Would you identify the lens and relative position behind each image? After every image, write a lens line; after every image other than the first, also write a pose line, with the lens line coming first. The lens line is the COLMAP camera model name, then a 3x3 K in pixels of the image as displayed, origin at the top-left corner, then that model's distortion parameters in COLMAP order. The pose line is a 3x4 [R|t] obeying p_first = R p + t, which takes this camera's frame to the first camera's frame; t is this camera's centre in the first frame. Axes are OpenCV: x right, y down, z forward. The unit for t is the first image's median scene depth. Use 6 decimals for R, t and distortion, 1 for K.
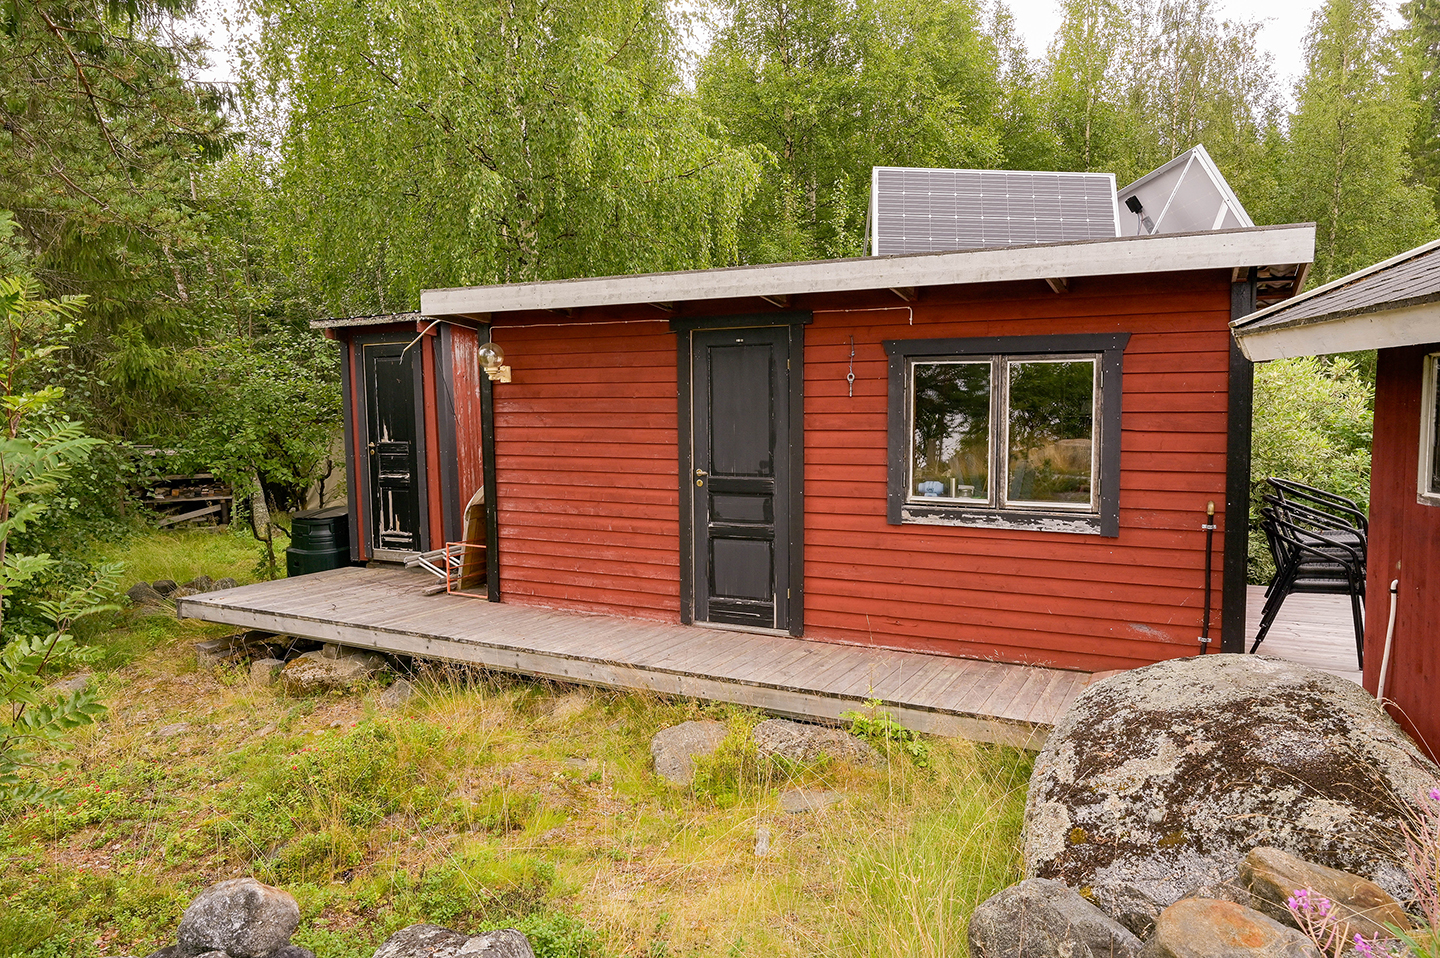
lens RADIAL K [[982.3, 0, 720.0], [0, 982.3, 479.0], [0, 0, 1]] dist [0.000241, -0.000156]
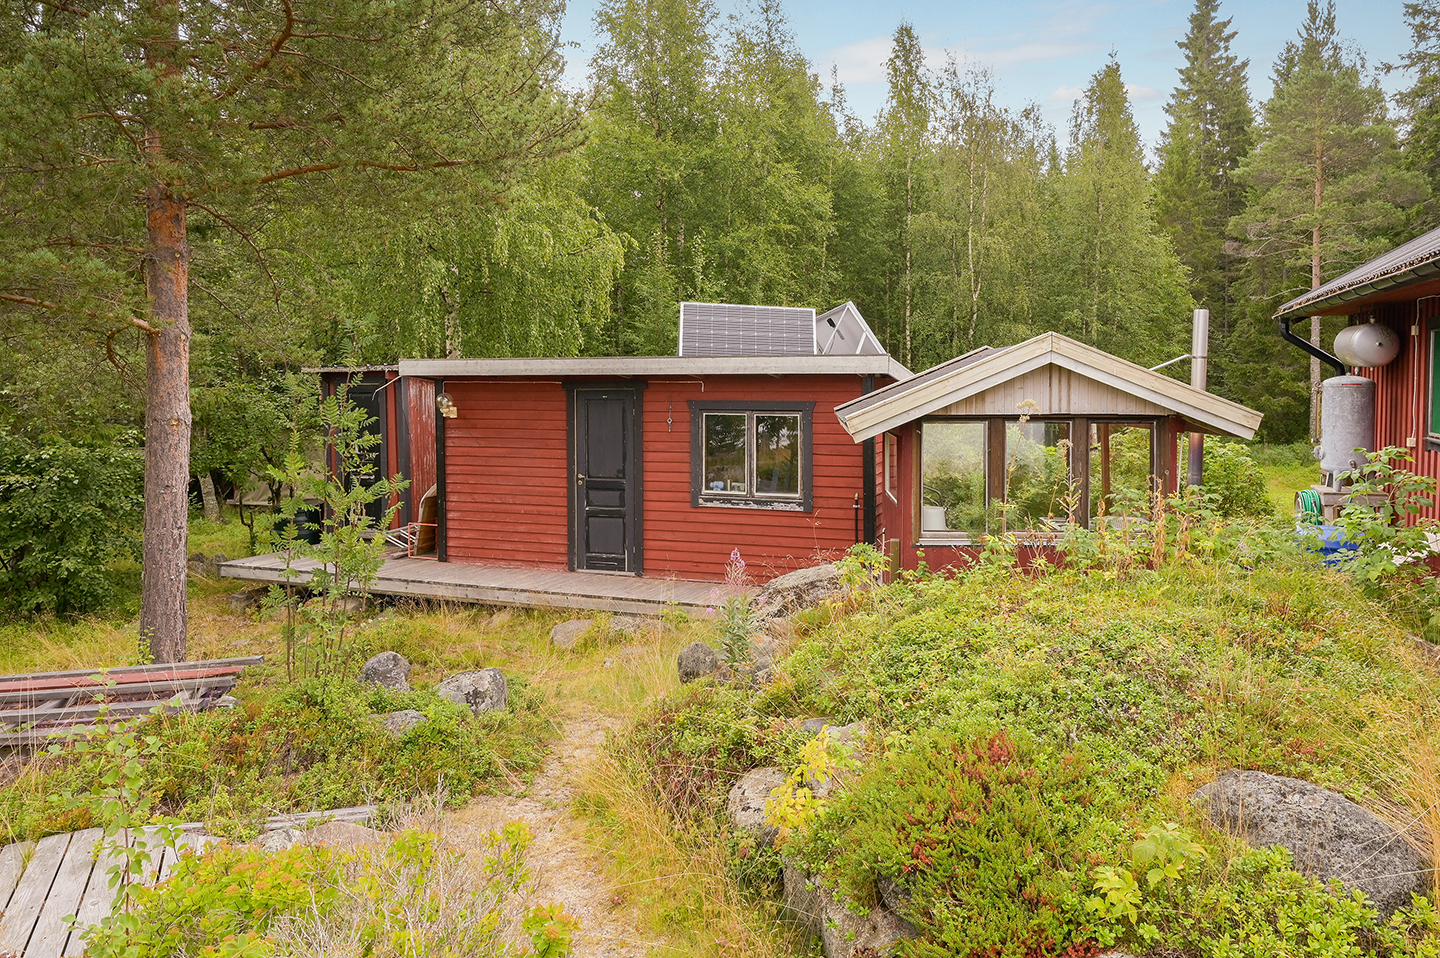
lens RADIAL K [[998.0, 0, 745.3], [0, 998.0, 401.8], [0, 0, 1]] dist [0.000132, 0.001139]
pose [[0.990909, 0.002855, 0.134504, 0.027574], [0.005533, 0.998064, -0.061951, -0.026146], [-0.134420, 0.062132, 0.988975, -0.681650]]
